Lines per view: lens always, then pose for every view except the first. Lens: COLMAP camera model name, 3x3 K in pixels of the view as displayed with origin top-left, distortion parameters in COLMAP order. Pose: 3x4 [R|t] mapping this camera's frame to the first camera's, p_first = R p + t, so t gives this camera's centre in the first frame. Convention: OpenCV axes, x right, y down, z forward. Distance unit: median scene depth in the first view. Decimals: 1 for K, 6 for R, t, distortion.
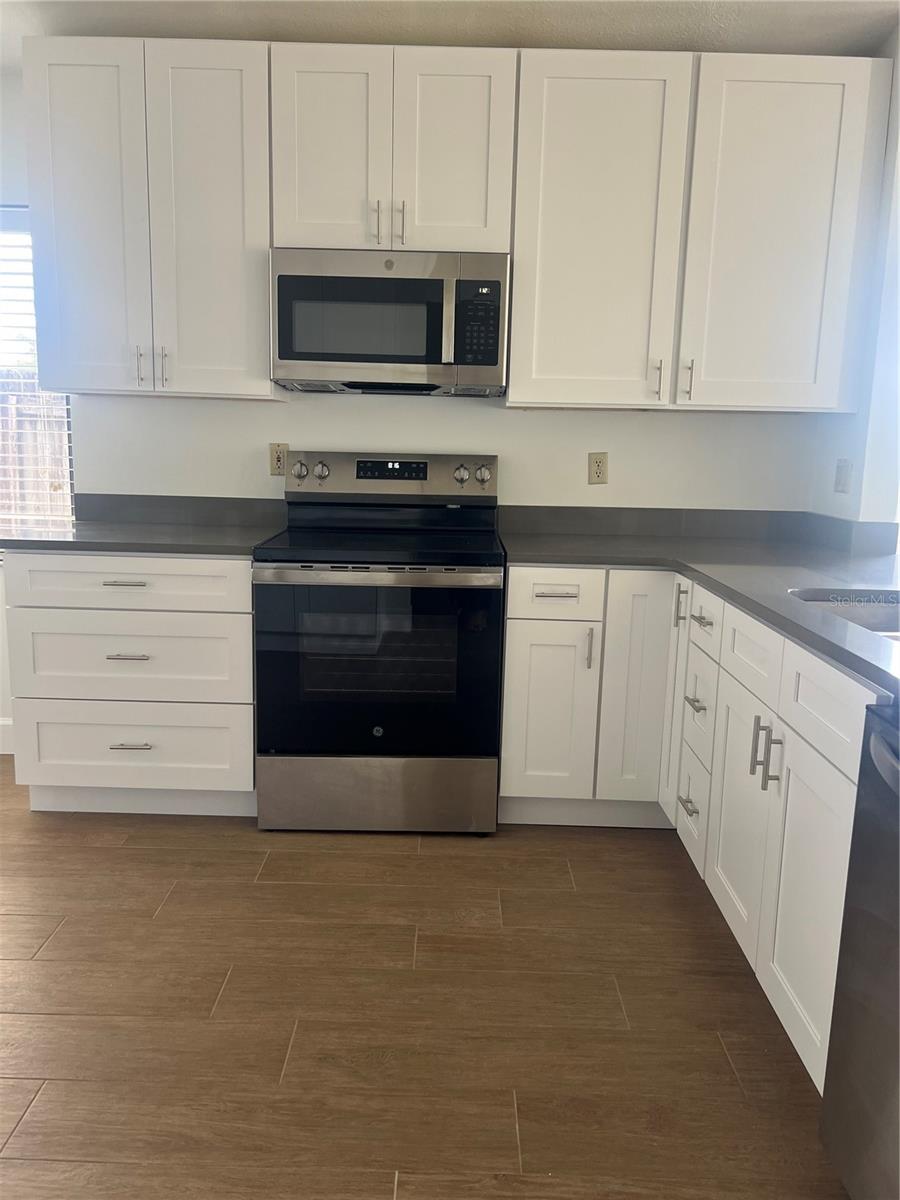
lens RADIAL K [[903.1, 0, 445.1], [0, 903.1, 602.1], [0, 0, 1]] dist [0.054402, -0.059348]
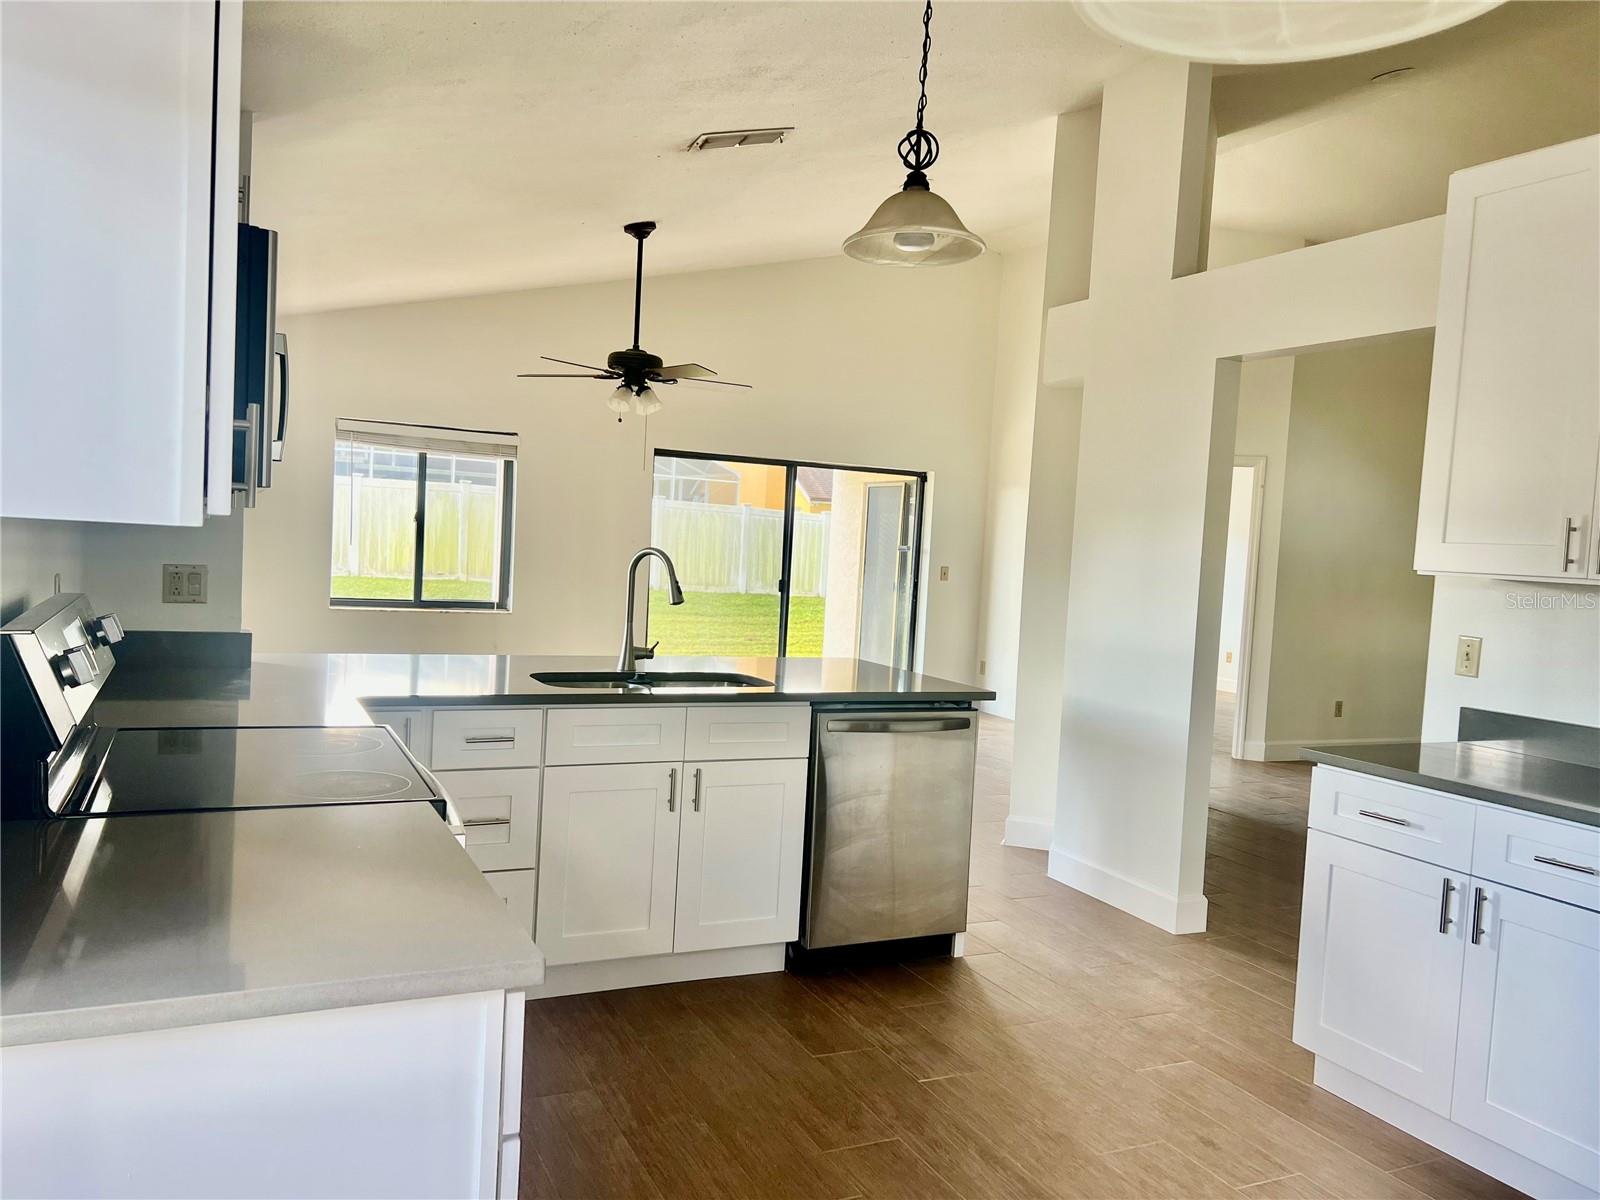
lens RADIAL K [[1204.1, 0, 793.8], [0, 1204.1, 606.4], [0, 0, 1]] dist [0.054402, -0.059348]
pose [[-0.437573, -0.097503, 0.893881, -0.935101], [0.092299, 0.983982, 0.152514, -0.264363], [-0.894433, 0.149241, -0.421565, 1.066065]]
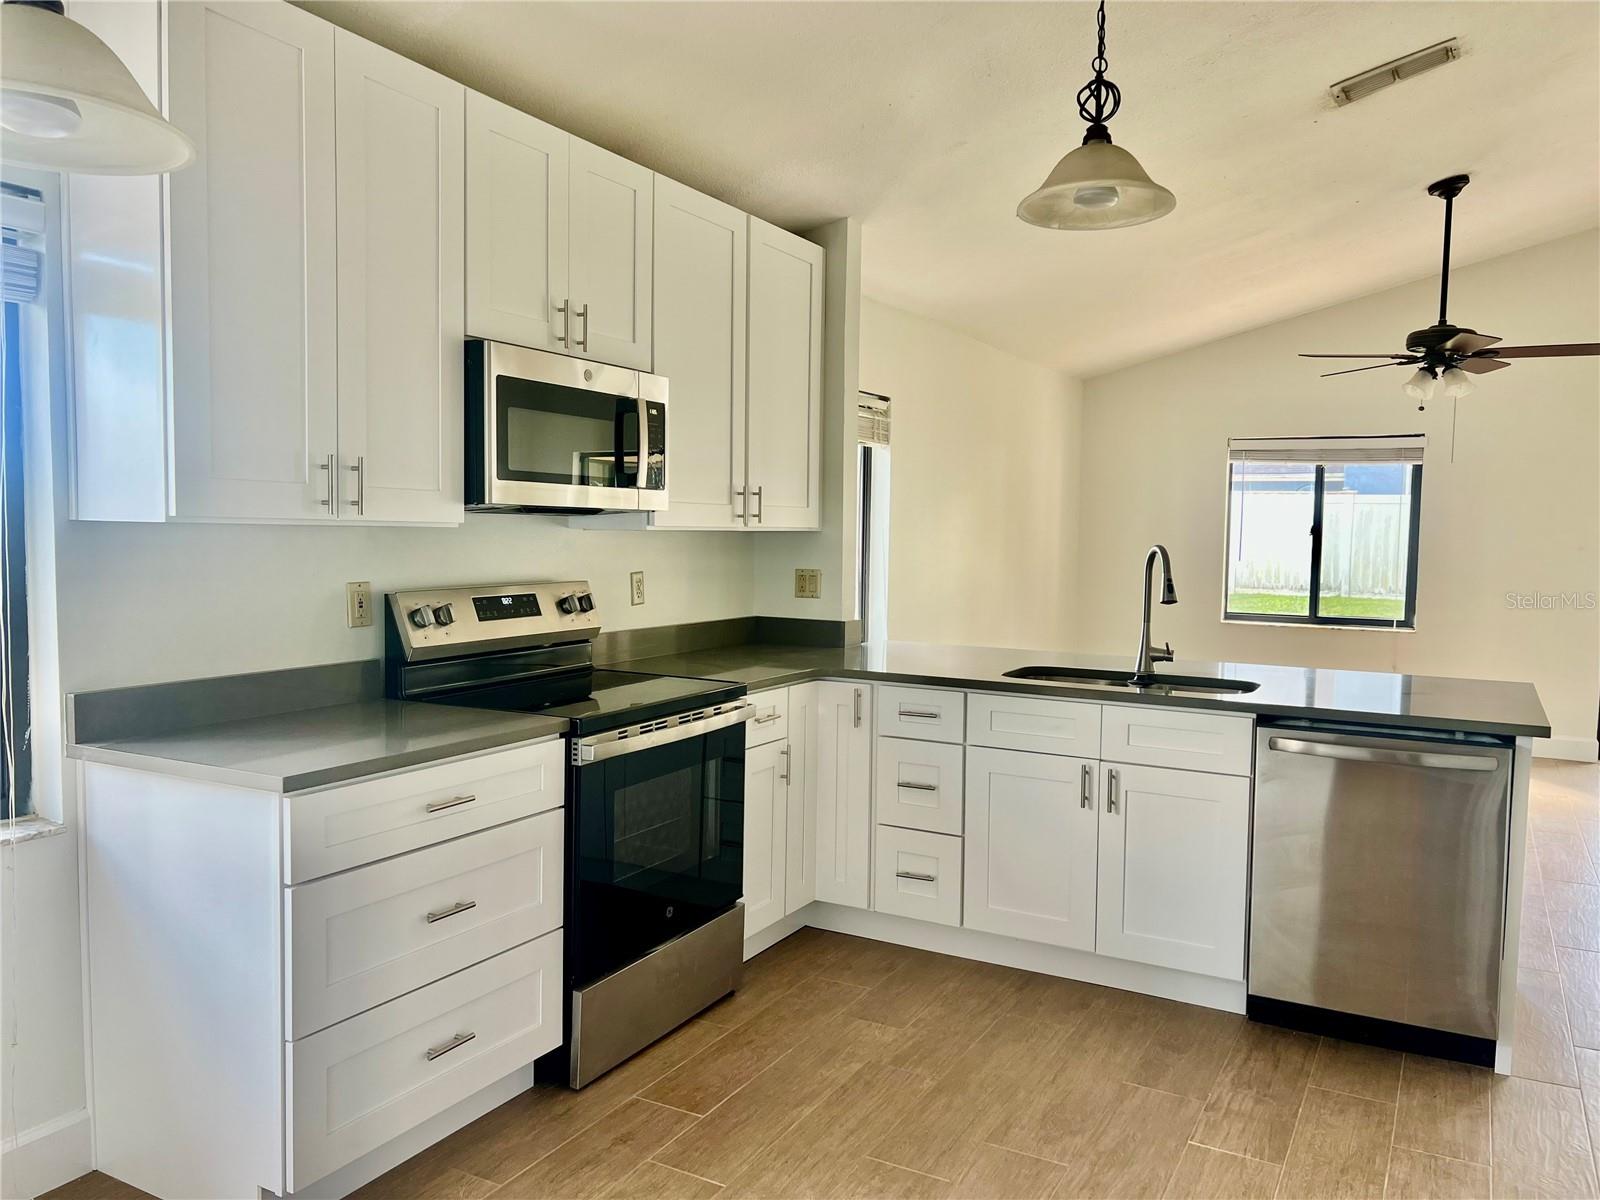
lens RADIAL K [[1204.1, 0, 808.6], [0, 1204.1, 607.2], [0, 0, 1]] dist [0.054402, -0.059348]
pose [[0.468795, -0.075488, 0.880075, -0.999652], [0.149873, 0.988693, 0.004971, -0.128093], [-0.870499, 0.129569, 0.474808, 0.303241]]
